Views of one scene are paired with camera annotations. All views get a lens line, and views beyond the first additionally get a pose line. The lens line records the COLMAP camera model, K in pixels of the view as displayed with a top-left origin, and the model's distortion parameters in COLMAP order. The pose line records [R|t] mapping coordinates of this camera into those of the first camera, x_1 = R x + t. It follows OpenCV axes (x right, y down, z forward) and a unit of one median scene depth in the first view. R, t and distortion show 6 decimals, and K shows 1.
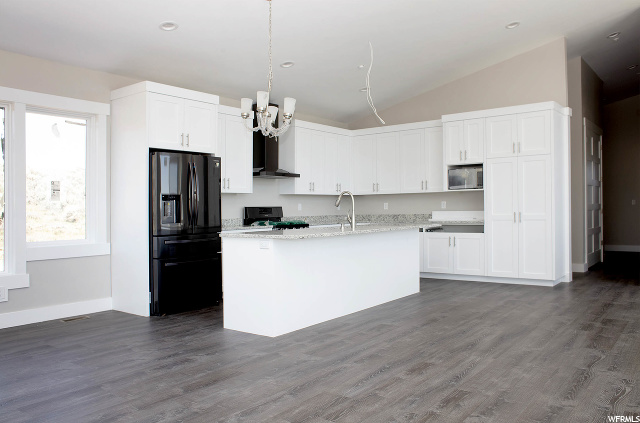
lens RADIAL K [[497.2, 0, 335.5], [0, 497.2, 231.8], [0, 0, 1]] dist [-0.013581, -0.001589]
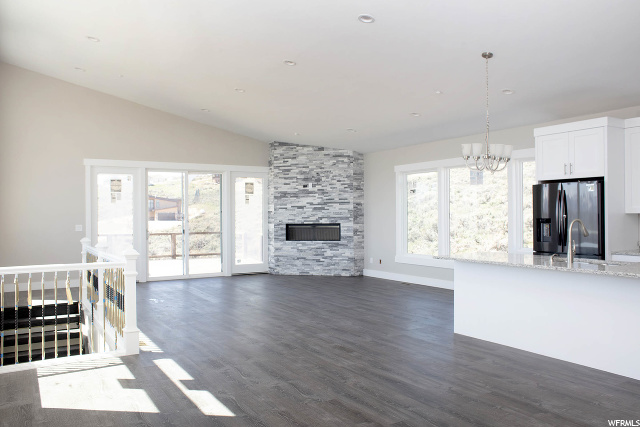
lens RADIAL K [[500.9, 0, 324.3], [0, 500.9, 214.8], [0, 0, 1]] dist [-0.041073, 0.011382]
pose [[-0.362468, 0.023484, -0.931700, 0.861968], [-0.025375, 0.999063, 0.035054, -0.095922], [0.931651, 0.036347, -0.361533, 0.809198]]
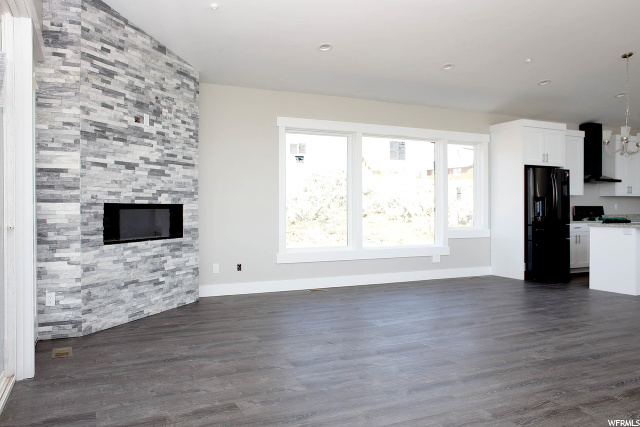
lens RADIAL K [[500.9, 0, 324.3], [0, 500.9, 214.8], [0, 0, 1]] dist [-0.041073, 0.011382]
pose [[0.883732, 0.028379, -0.467131, -0.180326], [-0.040093, 0.999081, -0.015153, 0.021632], [0.466272, 0.032120, 0.884058, -0.505409]]
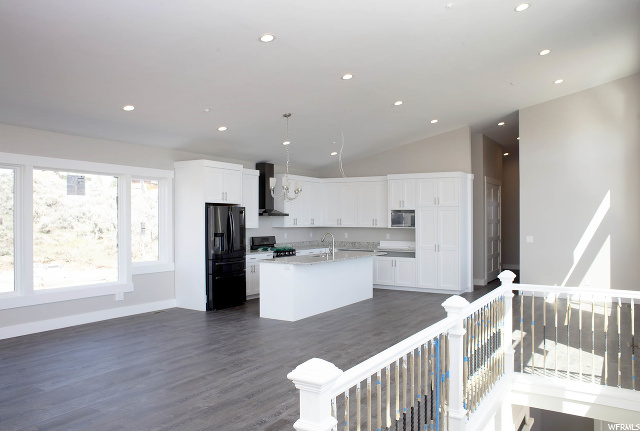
lens RADIAL K [[506.0, 0, 320.0], [0, 506.0, 215.5], [0, 0, 1]] dist [-0.041360, 0.003443]
pose [[0.995731, 0.022108, 0.089616, -0.137084], [-0.017482, 0.998490, -0.052086, -0.046239], [-0.090633, 0.050297, 0.994613, -0.542008]]
